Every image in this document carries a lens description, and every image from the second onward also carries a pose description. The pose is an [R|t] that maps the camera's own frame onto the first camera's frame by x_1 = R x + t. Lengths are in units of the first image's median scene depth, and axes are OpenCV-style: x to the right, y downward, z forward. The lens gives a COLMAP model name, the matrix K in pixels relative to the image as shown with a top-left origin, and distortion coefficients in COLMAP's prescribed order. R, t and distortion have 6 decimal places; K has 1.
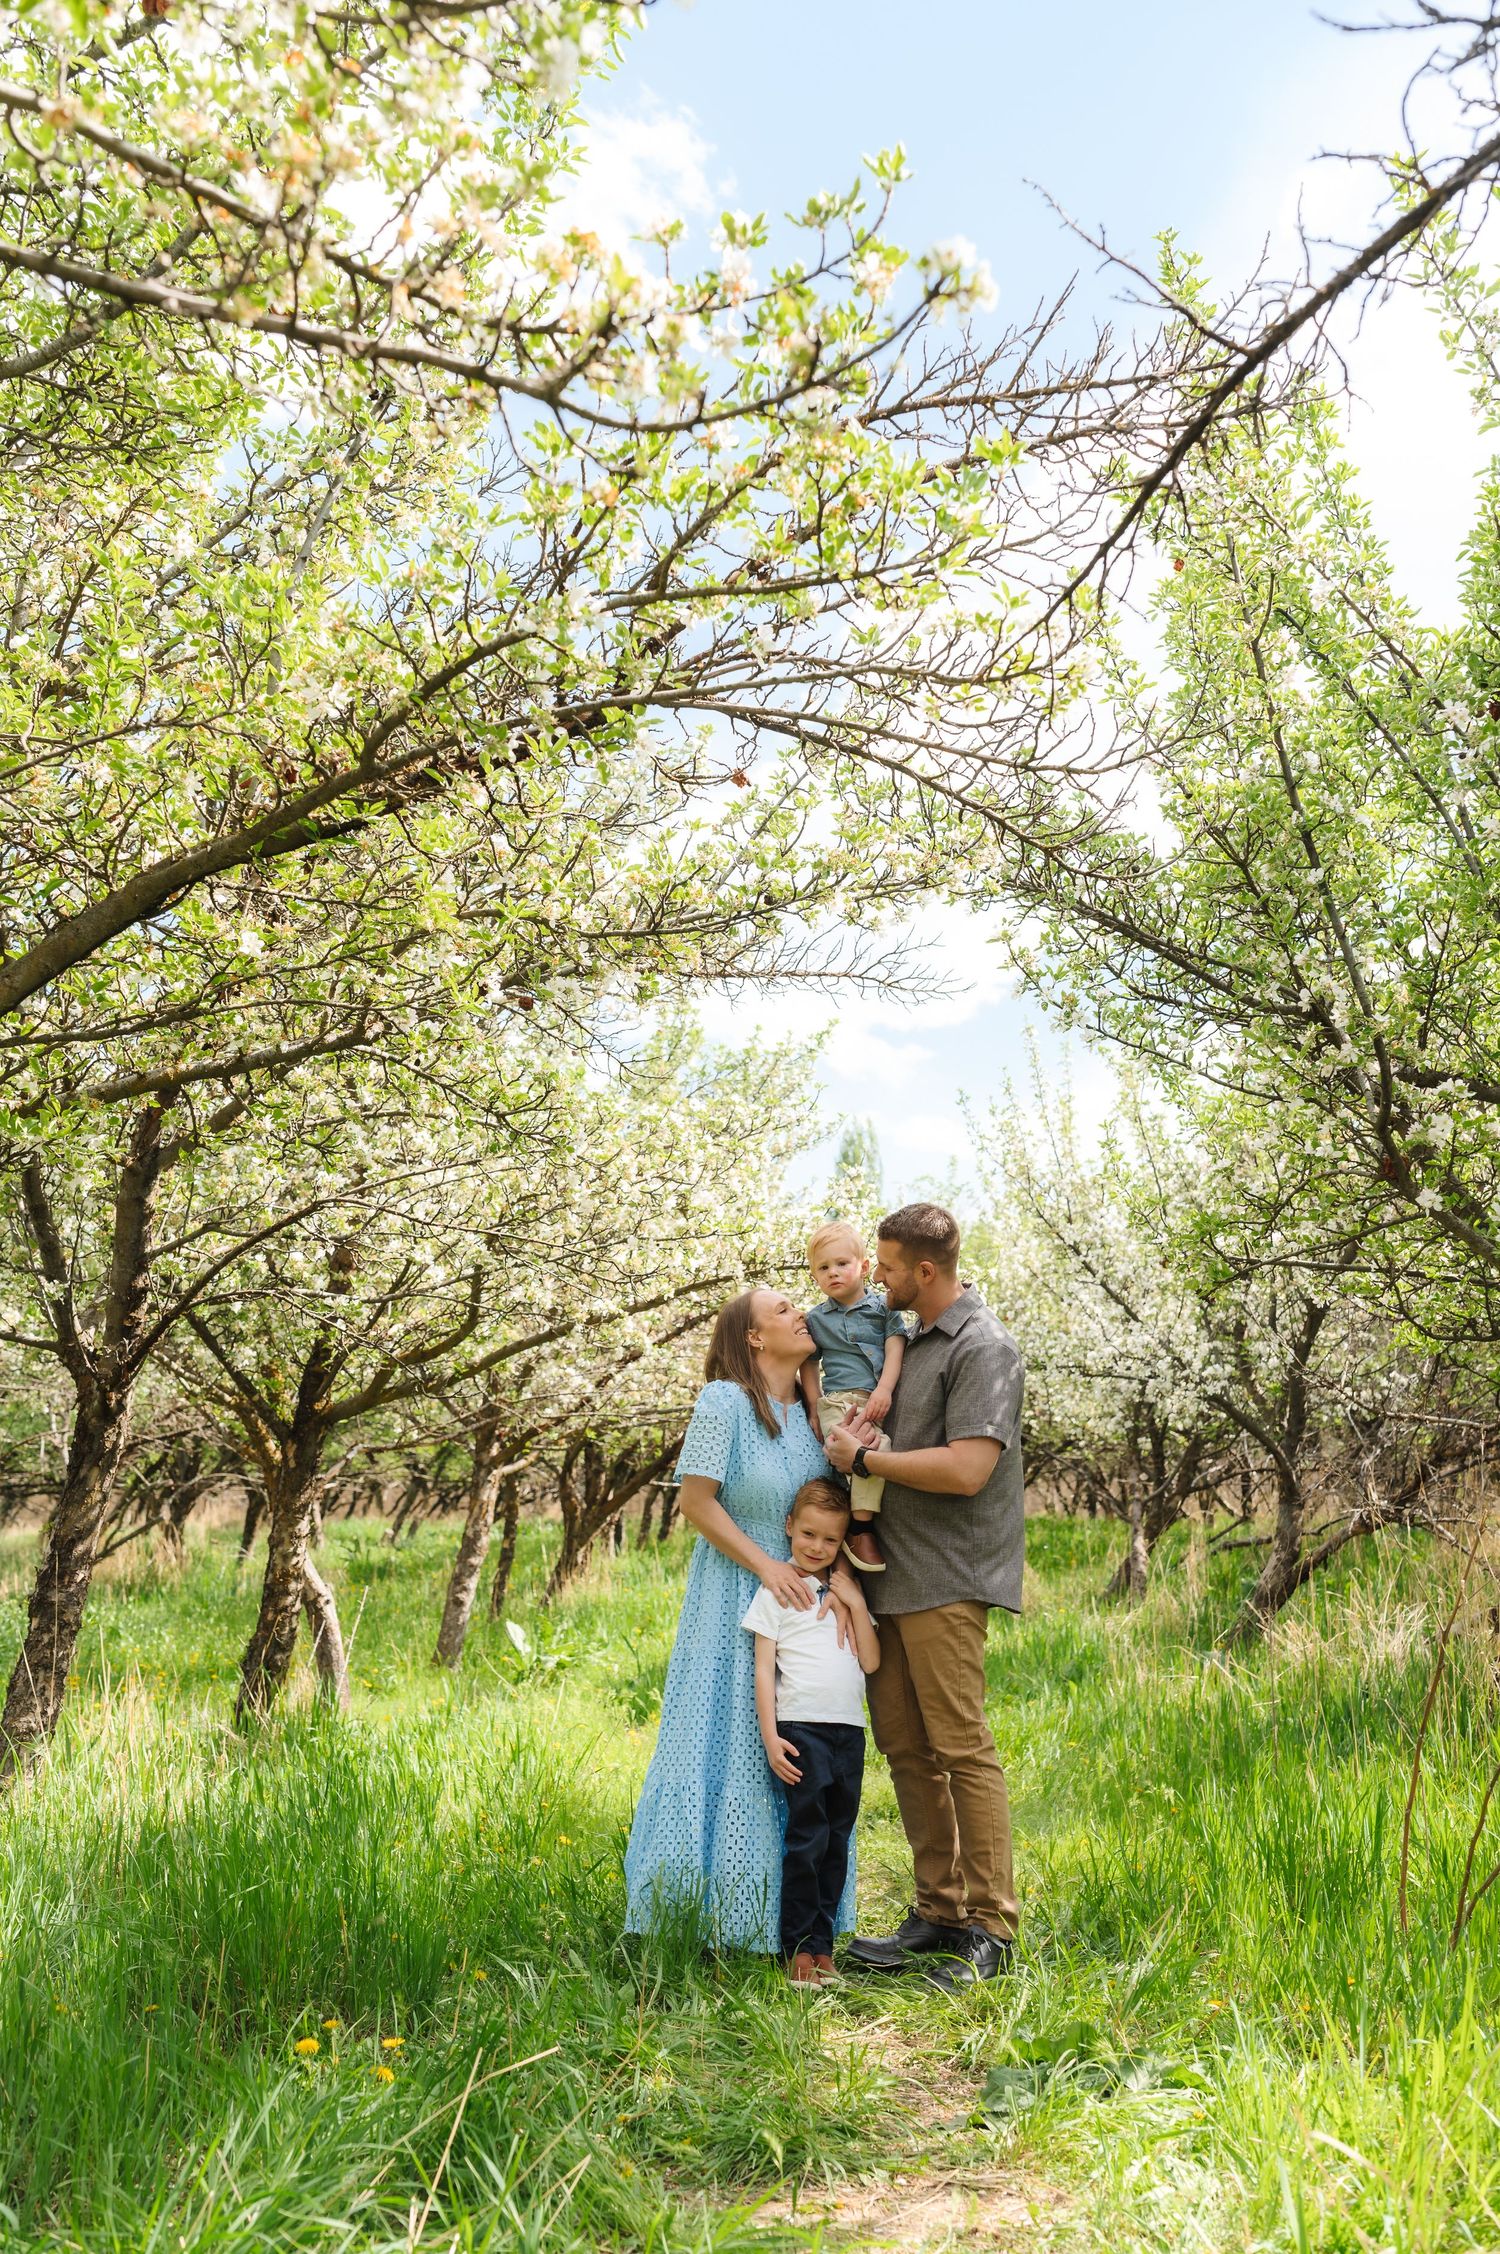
lens RADIAL K [[1997.2, 0, 741.7], [0, 1997.2, 1187.9], [0, 0, 1]] dist [0.119087, 0.001227]
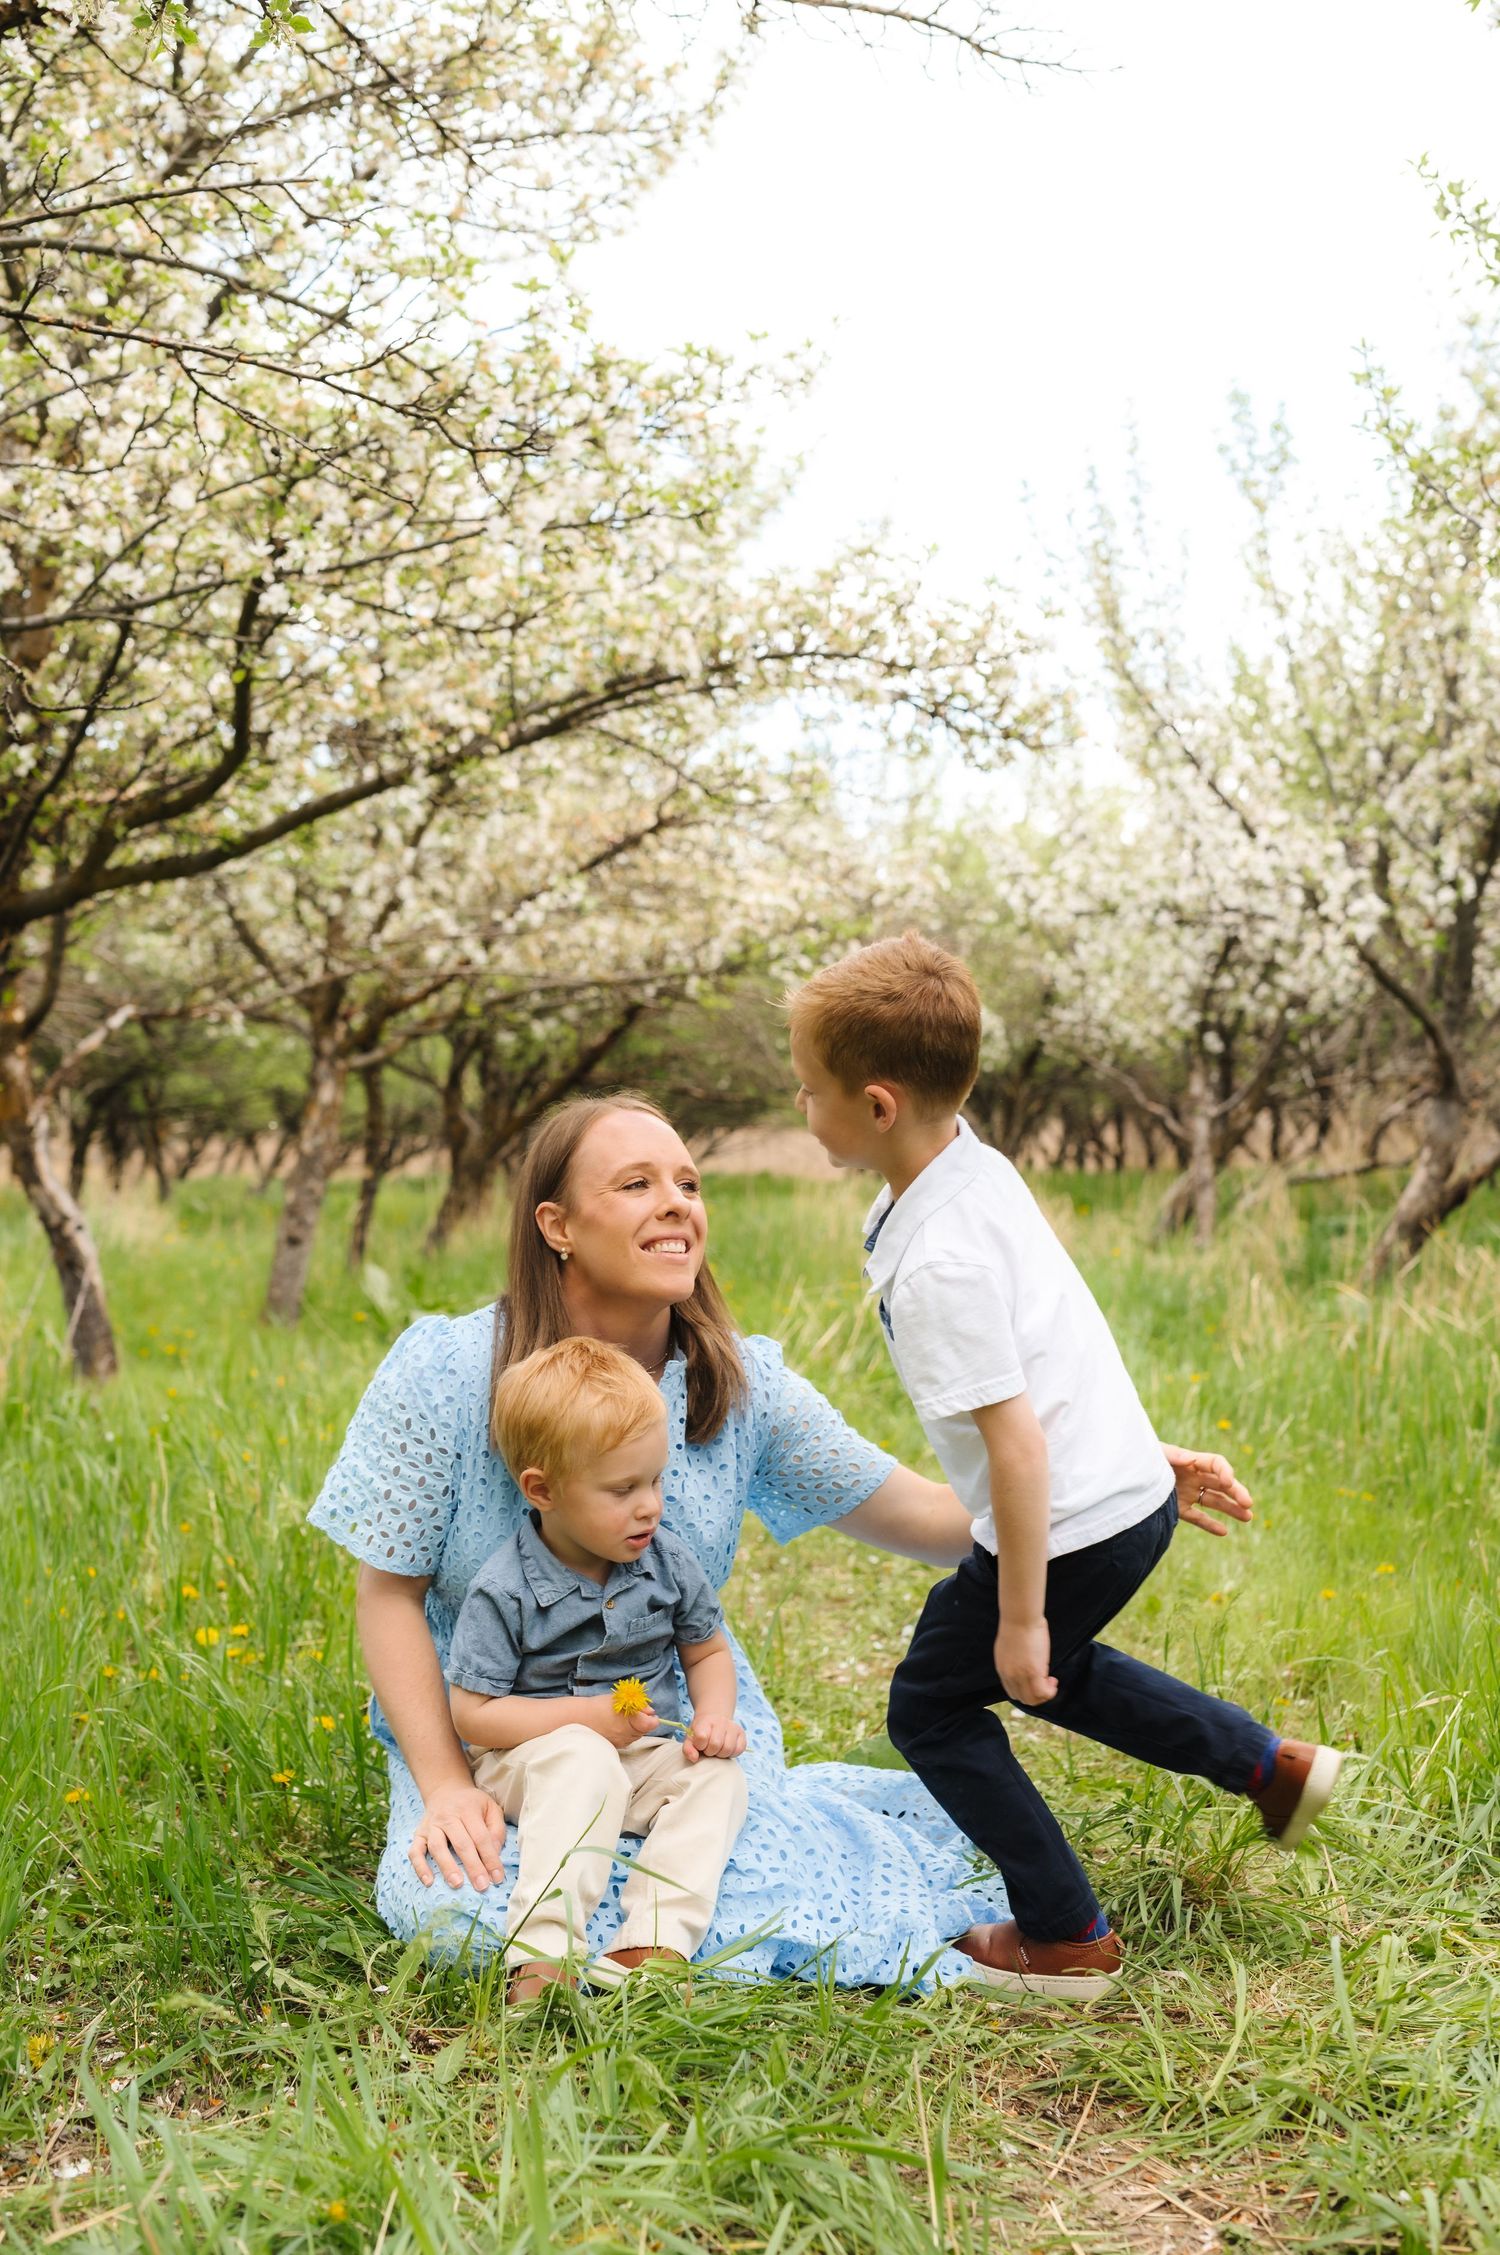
lens RADIAL K [[2281.1, 0, 735.9], [0, 2281.1, 1195.4], [0, 0, 1]] dist [0.011757, 0.002291]
pose [[0.999643, -0.002670, 0.026568, -0.005683], [-0.001855, 0.985641, 0.168844, 0.065638], [-0.026637, -0.168833, 0.985285, 0.244658]]
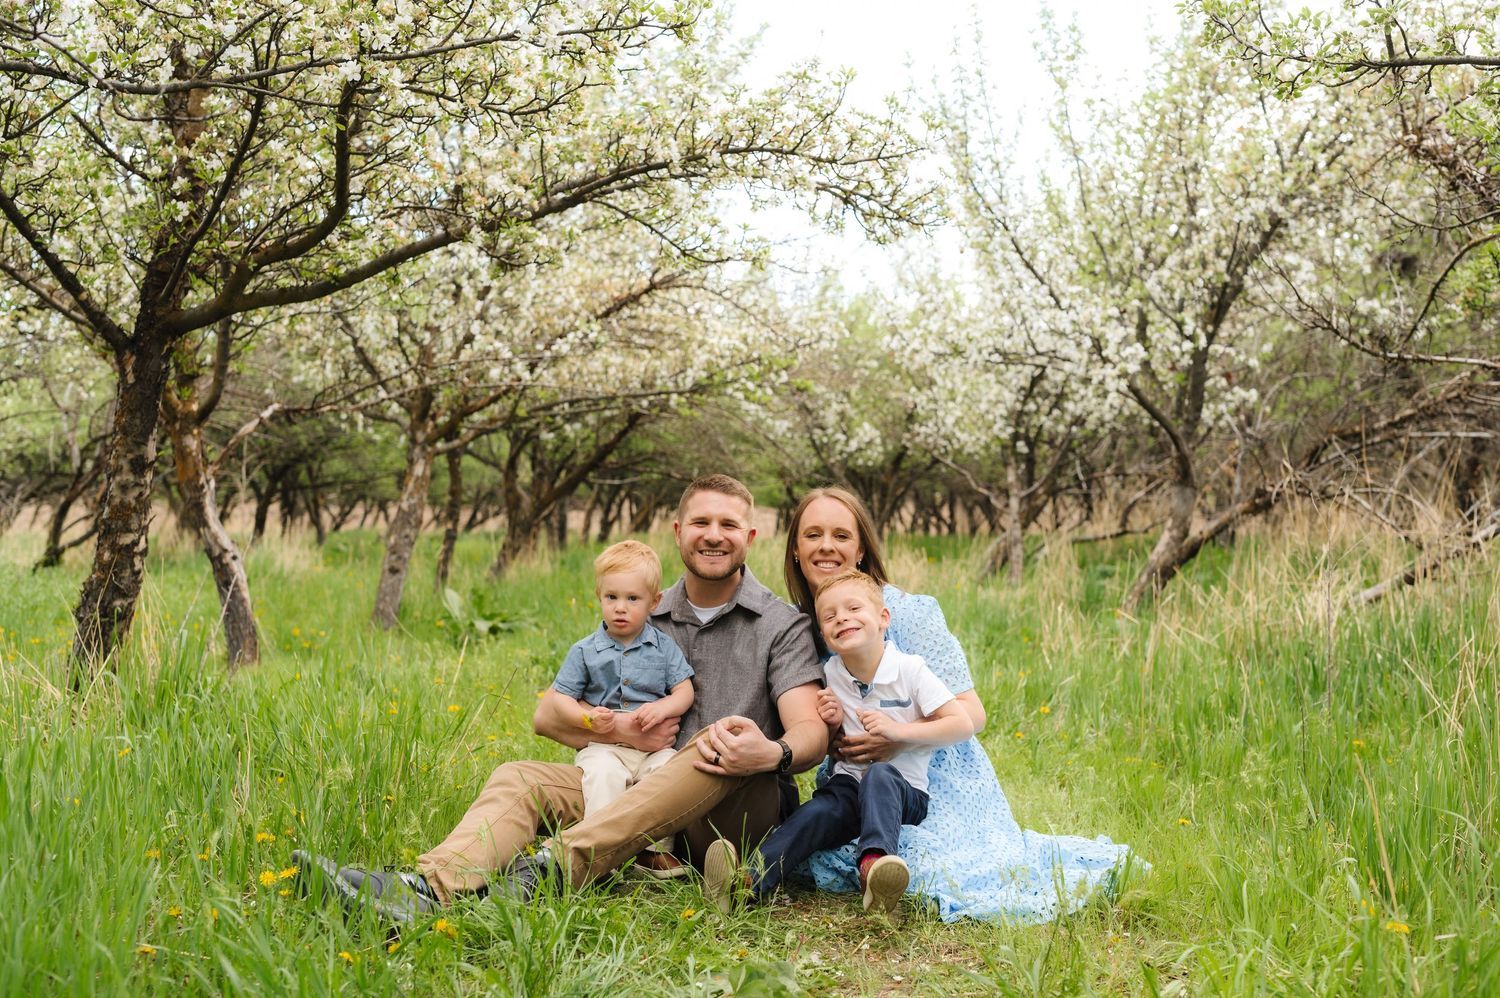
lens RADIAL K [[1475.6, 0, 750.0], [0, 1475.6, 499.0], [0, 0, 1]] dist [-0.004886, 0.004292]
pose [[0.998188, 0.013900, 0.058543, -0.003133], [-0.021730, 0.990564, 0.135318, 0.078820], [-0.056110, -0.136345, 0.989071, 0.303796]]
